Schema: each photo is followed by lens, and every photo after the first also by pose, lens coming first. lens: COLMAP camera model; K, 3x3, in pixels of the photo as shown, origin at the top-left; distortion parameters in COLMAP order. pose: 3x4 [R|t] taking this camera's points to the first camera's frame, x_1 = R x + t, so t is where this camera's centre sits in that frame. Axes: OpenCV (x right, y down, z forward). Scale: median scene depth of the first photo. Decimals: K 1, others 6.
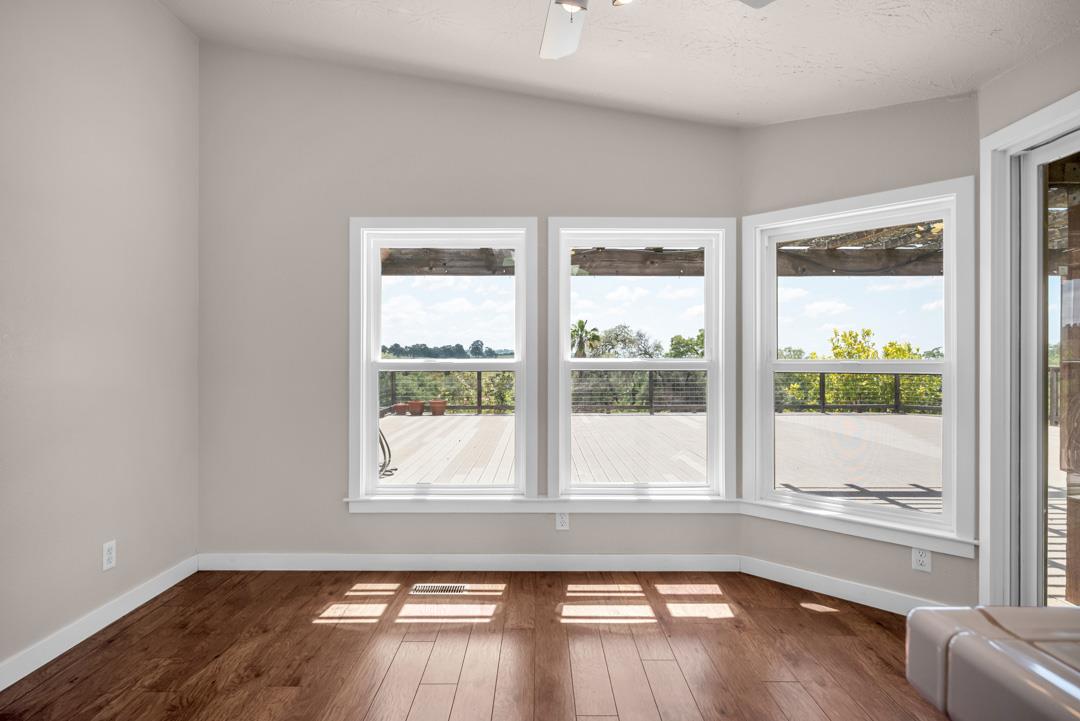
lens RADIAL K [[586.4, 0, 540.0], [0, 586.4, 360.5], [0, 0, 1]] dist [0.001155, 0.001554]
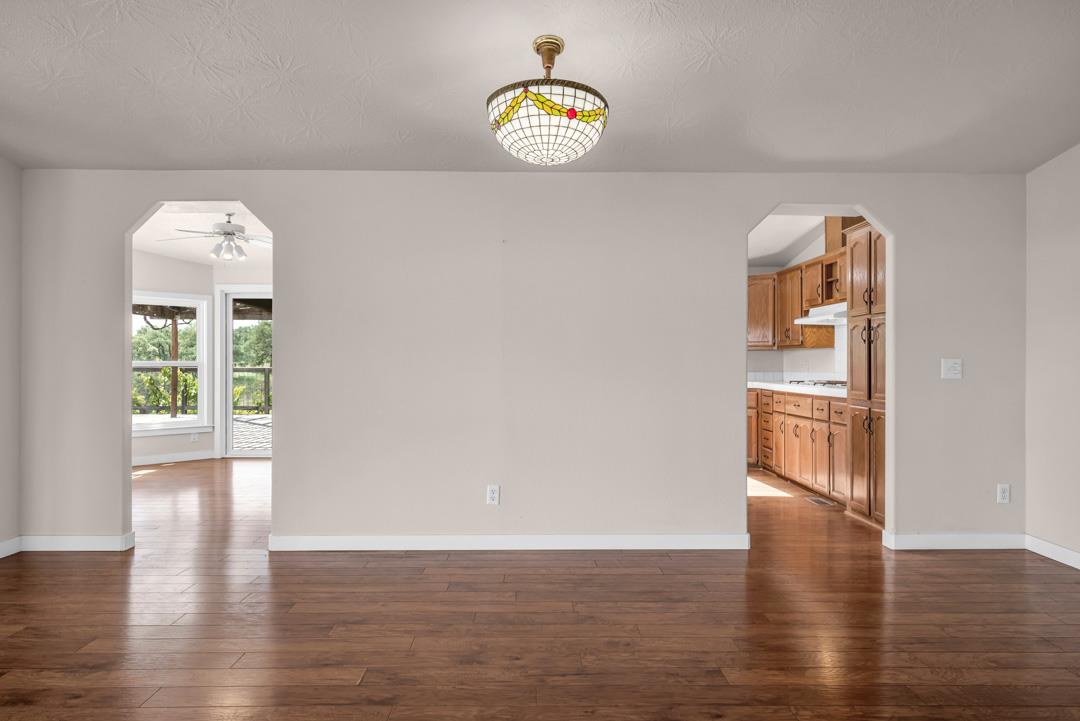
lens RADIAL K [[651.4, 0, 540.0], [0, 651.4, 360.5], [0, 0, 1]] dist [0.000699, -0.000937]
pose [[-0.018307, 0.003914, 0.999825, -2.065247], [0.001064, 0.999992, -0.003895, 0.007771], [-0.999832, 0.000993, -0.018311, -0.443055]]
